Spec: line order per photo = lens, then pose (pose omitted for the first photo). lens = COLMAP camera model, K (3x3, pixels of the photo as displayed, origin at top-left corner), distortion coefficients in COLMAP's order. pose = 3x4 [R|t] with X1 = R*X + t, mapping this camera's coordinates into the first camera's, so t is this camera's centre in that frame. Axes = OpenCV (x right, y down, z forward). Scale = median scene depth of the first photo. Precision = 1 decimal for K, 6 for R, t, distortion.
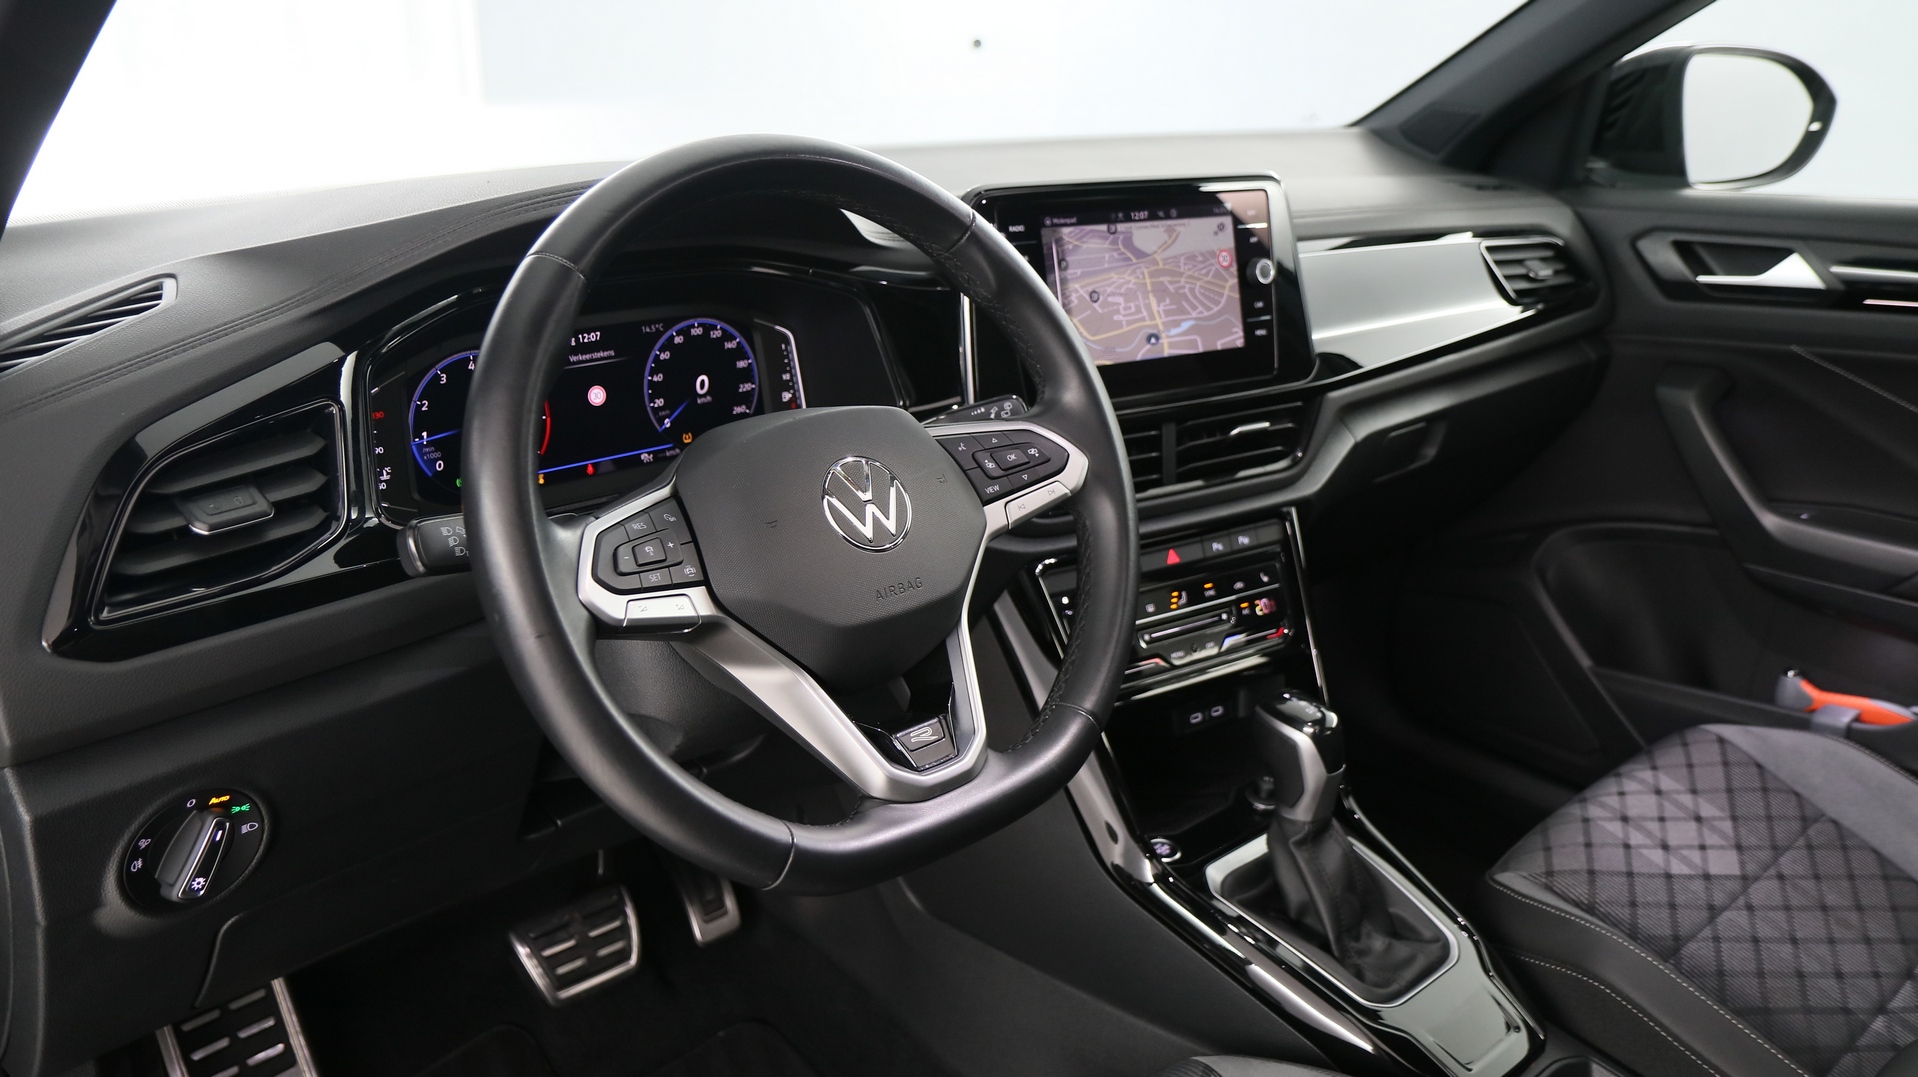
lens RADIAL K [[1482.2, 0, 959.5], [0, 1482.2, 541.8], [0, 0, 1]] dist [-0.013605, -0.002551]
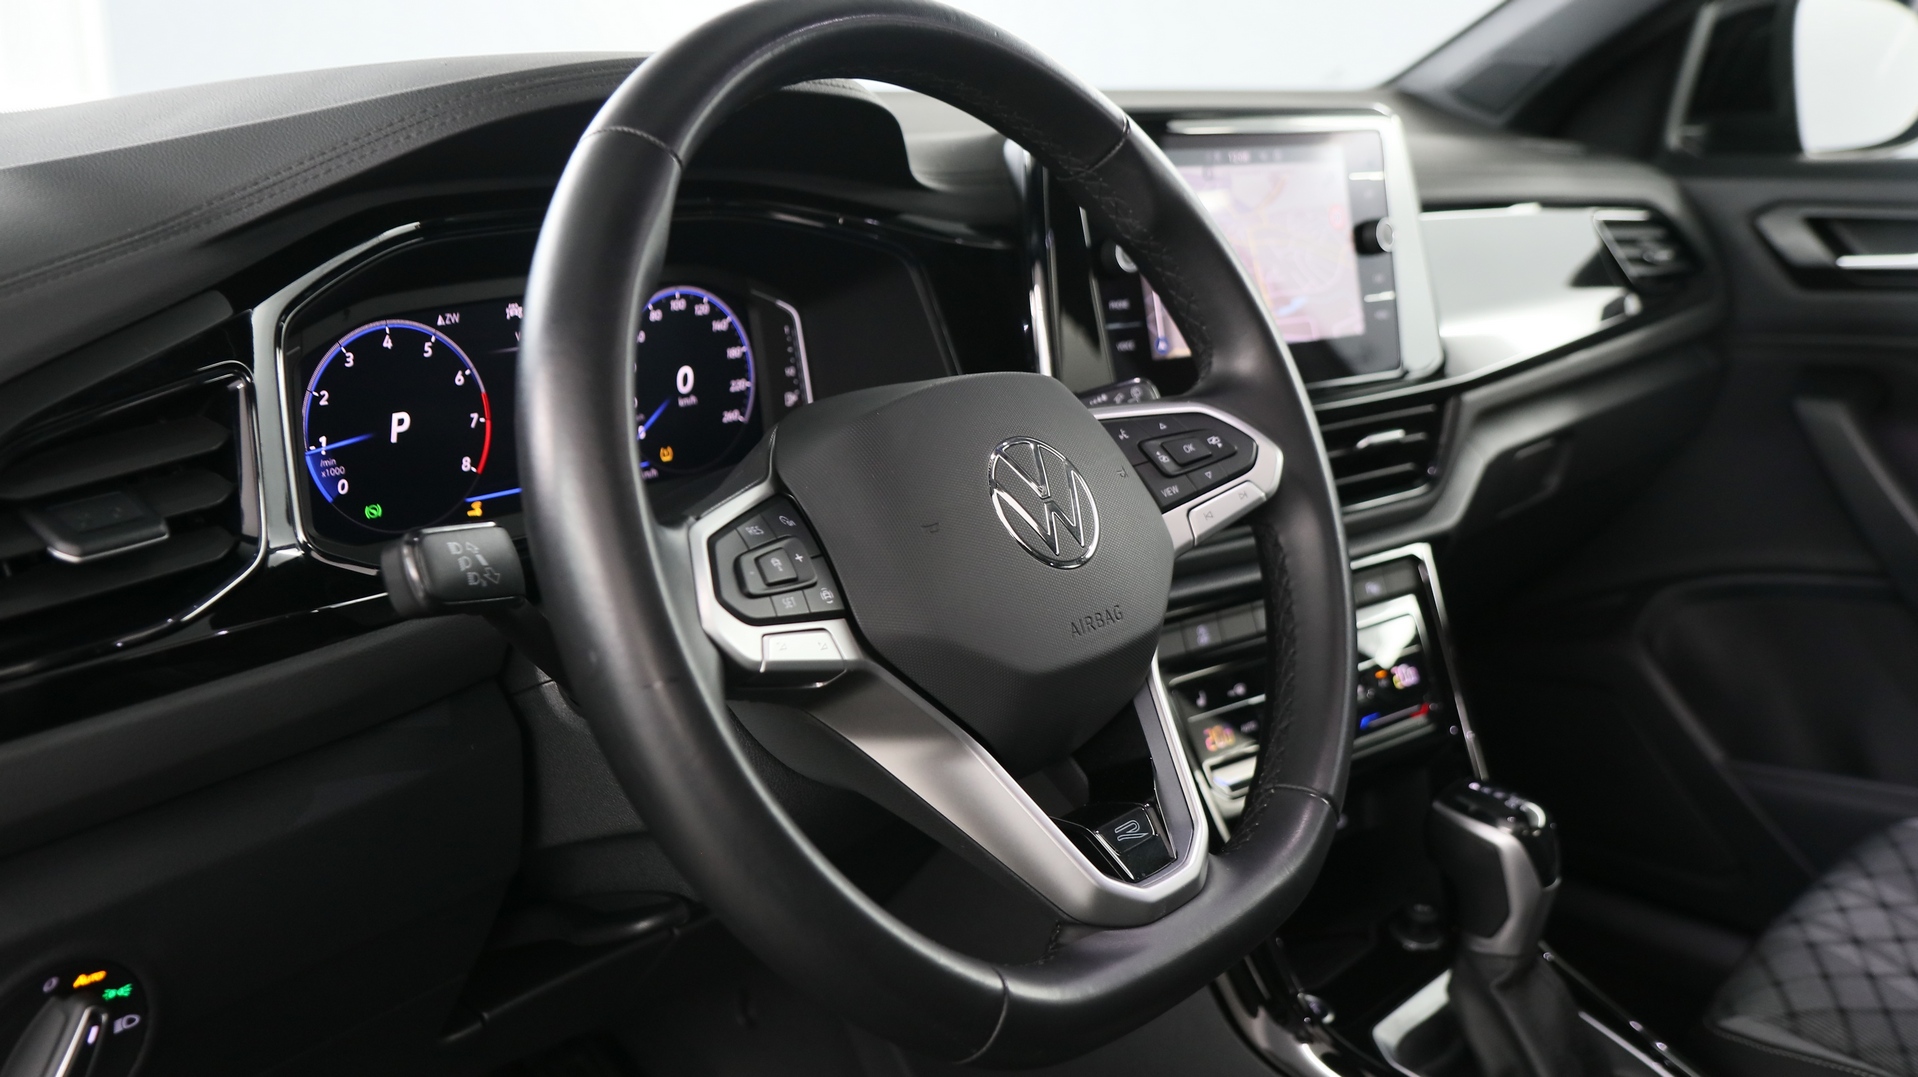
lens RADIAL K [[1870.2, 0, 957.1], [0, 1870.2, 548.8], [0, 0, 1]] dist [0.019344, 0.000000]
pose [[0.991318, -0.027045, 0.128678, -0.155302], [0.035897, 0.997108, -0.066978, 0.038744], [-0.126494, 0.071016, 0.989422, 0.092119]]
